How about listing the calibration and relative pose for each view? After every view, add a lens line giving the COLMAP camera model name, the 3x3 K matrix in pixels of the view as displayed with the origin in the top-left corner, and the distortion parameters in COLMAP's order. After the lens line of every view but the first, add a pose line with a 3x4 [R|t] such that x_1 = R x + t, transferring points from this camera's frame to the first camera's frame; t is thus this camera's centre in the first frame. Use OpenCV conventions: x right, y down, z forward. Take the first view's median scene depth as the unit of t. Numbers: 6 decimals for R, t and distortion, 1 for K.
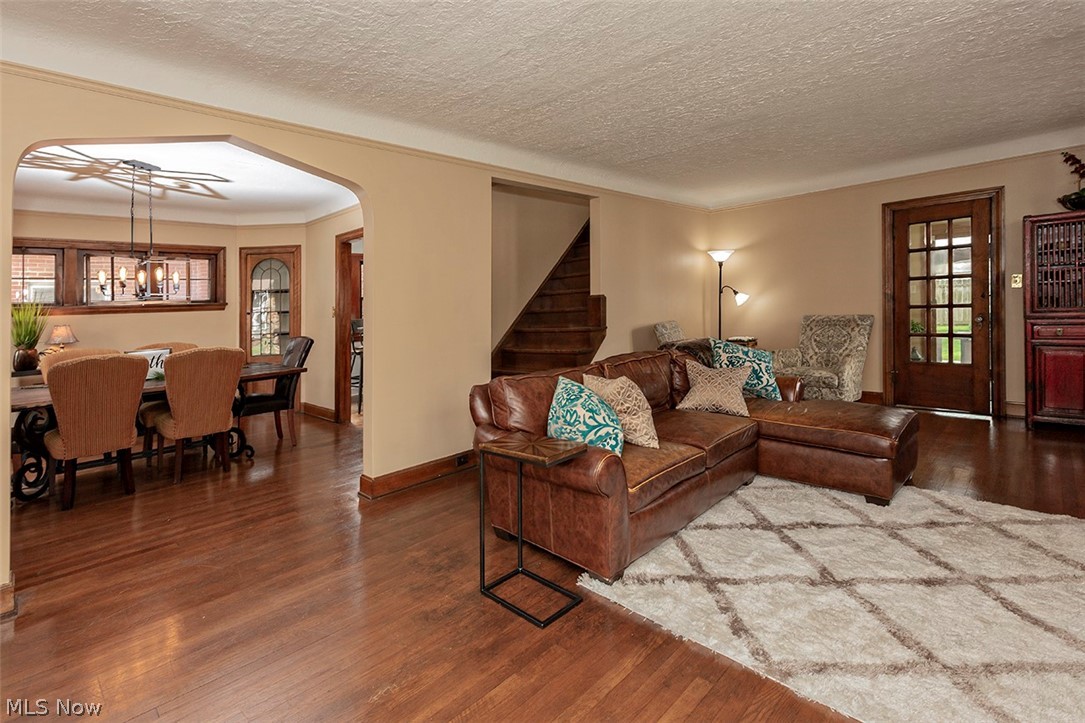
lens RADIAL K [[496.5, 0, 542.5], [0, 496.5, 361.5], [0, 0, 1]] dist [-0.000428, 0.000092]
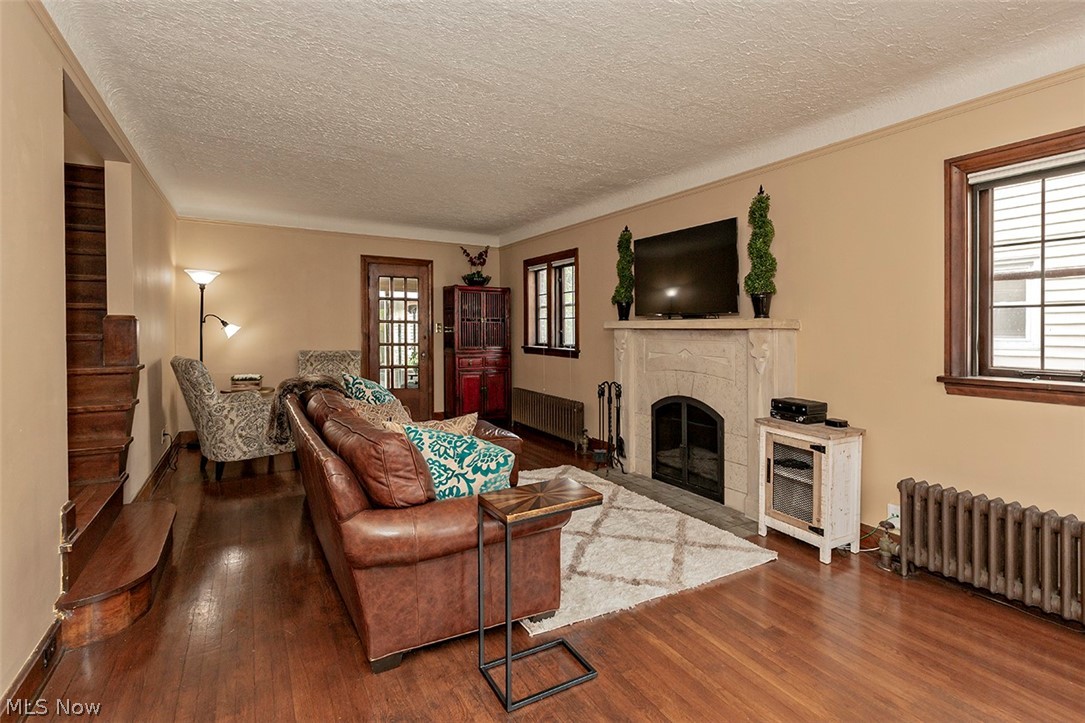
lens RADIAL K [[512.4, 0, 542.5], [0, 512.4, 361.5], [0, 0, 1]] dist [-0.000320, 0.000003]
pose [[0.269546, -0.009681, 0.962939, -0.375660], [0.088073, 0.996006, -0.014639, -0.016808], [-0.958952, 0.088755, 0.269322, 0.314124]]
